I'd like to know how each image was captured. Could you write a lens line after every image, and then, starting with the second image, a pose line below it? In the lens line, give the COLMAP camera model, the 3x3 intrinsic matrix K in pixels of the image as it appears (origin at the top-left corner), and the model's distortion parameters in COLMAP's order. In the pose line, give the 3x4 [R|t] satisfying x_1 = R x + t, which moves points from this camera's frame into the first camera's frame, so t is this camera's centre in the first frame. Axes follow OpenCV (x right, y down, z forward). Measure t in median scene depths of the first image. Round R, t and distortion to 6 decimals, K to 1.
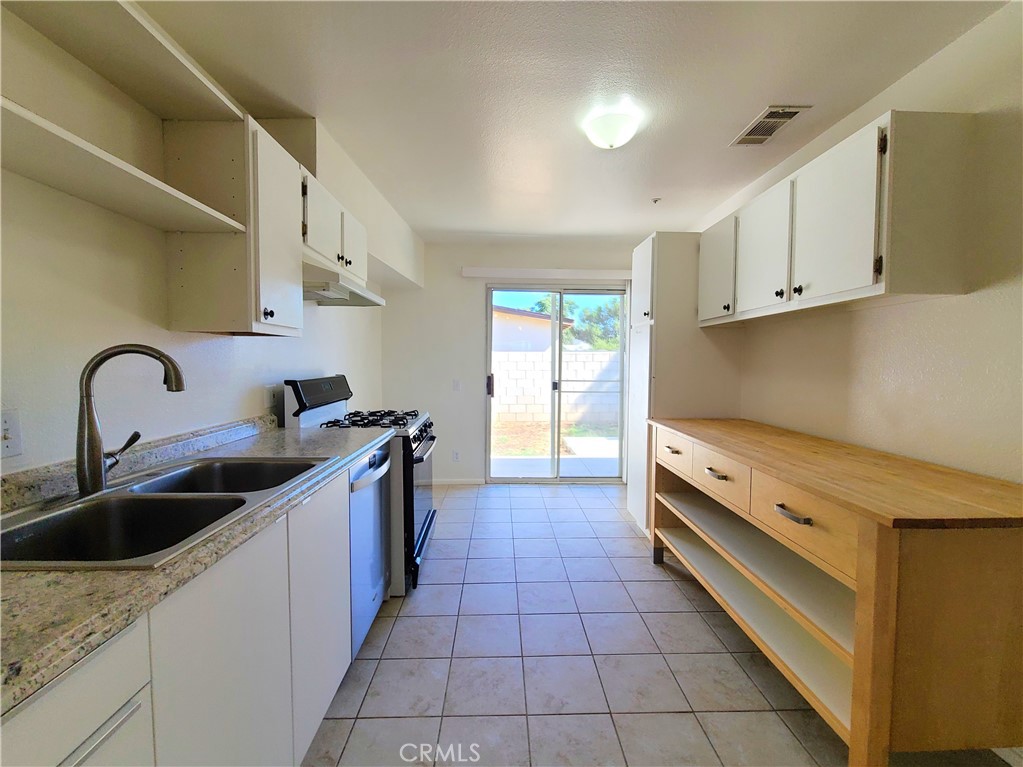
lens RADIAL K [[426.0, 0, 485.1], [0, 426.0, 379.4], [0, 0, 1]] dist [0.002353, -0.001703]
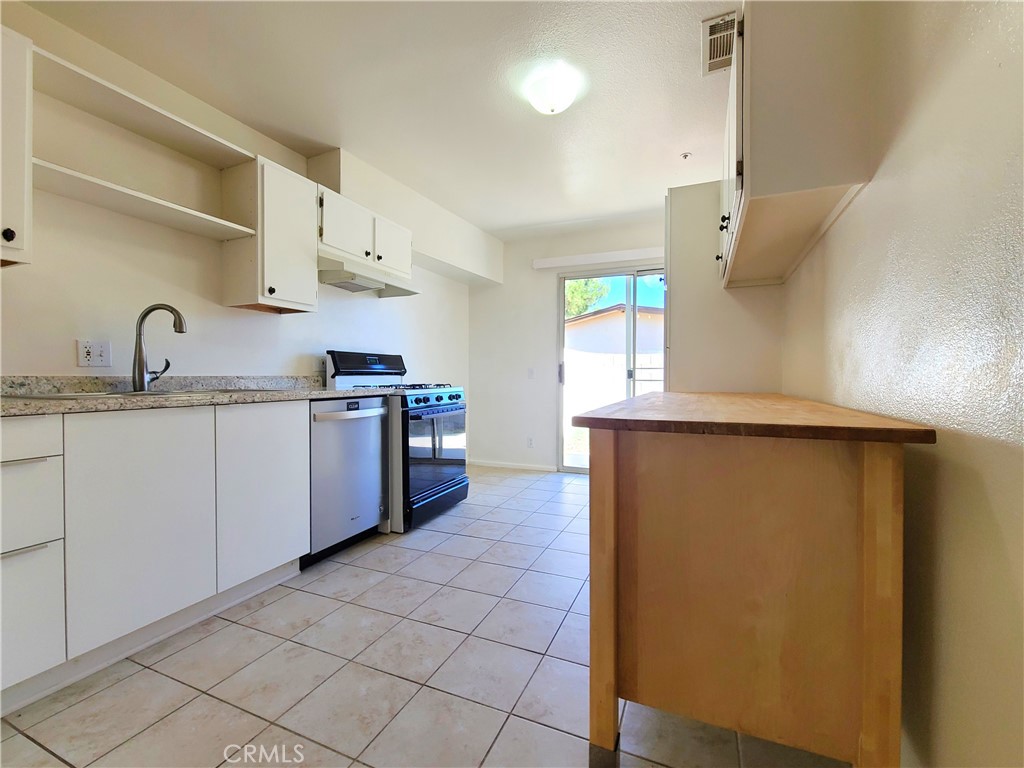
lens RADIAL K [[426.4, 0, 488.7], [0, 426.4, 380.3], [0, 0, 1]] dist [0.002353, -0.001703]
pose [[0.907785, 0.005180, -0.419404, 0.541754], [-0.020090, 0.999313, -0.031142, 0.126341], [0.418954, 0.036696, 0.907266, 0.022554]]
